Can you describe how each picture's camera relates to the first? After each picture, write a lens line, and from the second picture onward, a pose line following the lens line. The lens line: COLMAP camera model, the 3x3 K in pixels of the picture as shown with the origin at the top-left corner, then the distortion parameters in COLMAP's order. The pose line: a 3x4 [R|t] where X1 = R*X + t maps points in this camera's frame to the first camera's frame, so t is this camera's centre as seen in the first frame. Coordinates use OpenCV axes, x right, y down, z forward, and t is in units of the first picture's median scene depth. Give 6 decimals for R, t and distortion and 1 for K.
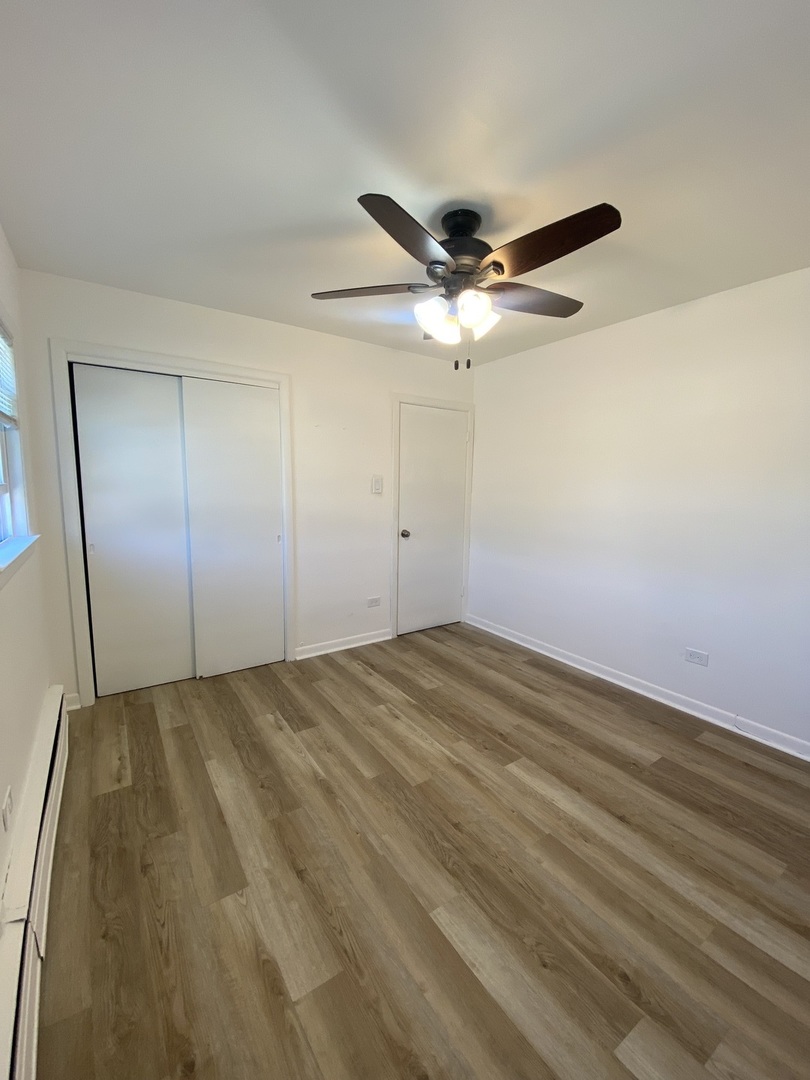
lens RADIAL K [[438.7, 0, 405.2], [0, 438.7, 540.1], [0, 0, 1]] dist [-0.002123, -0.000462]
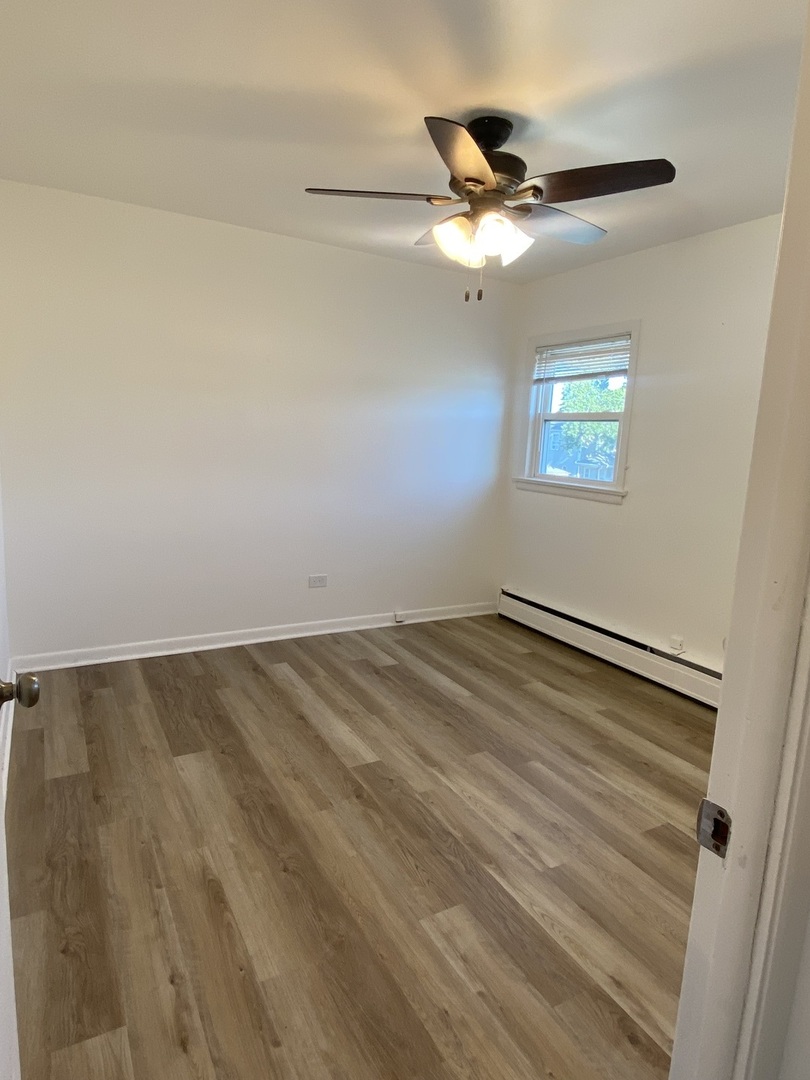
lens RADIAL K [[630.7, 0, 405.0], [0, 630.7, 538.3], [0, 0, 1]] dist [-0.005473, -0.002962]
pose [[-0.994258, -0.076465, 0.074865, 0.109590], [-0.051281, 0.954478, 0.293840, -0.239579], [-0.093925, 0.288314, -0.952918, 1.888820]]
